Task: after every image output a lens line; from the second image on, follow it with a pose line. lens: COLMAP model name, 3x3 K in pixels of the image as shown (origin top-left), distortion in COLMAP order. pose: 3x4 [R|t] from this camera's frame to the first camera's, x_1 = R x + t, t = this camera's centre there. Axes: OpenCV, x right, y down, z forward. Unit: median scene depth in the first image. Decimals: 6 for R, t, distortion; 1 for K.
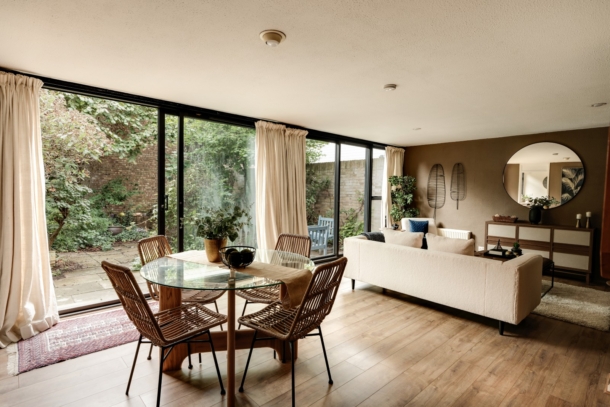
lens RADIAL K [[309.8, 0, 310.8], [0, 309.8, 207.4], [0, 0, 1]] dist [-0.010832, 0.002588]
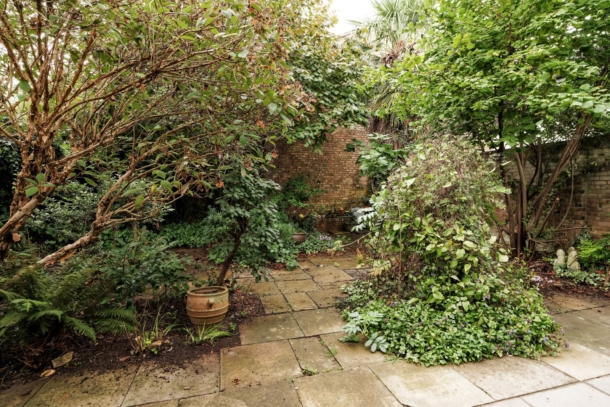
lens RADIAL K [[309.8, 0, 308.3], [0, 309.8, 203.9], [0, 0, 1]] dist [-0.010832, 0.002588]
pose [[0.879994, 0.003528, -0.474971, -0.246875], [-0.007132, 0.999958, -0.005786, -0.012080], [0.474931, 0.008479, 0.879982, 0.328040]]
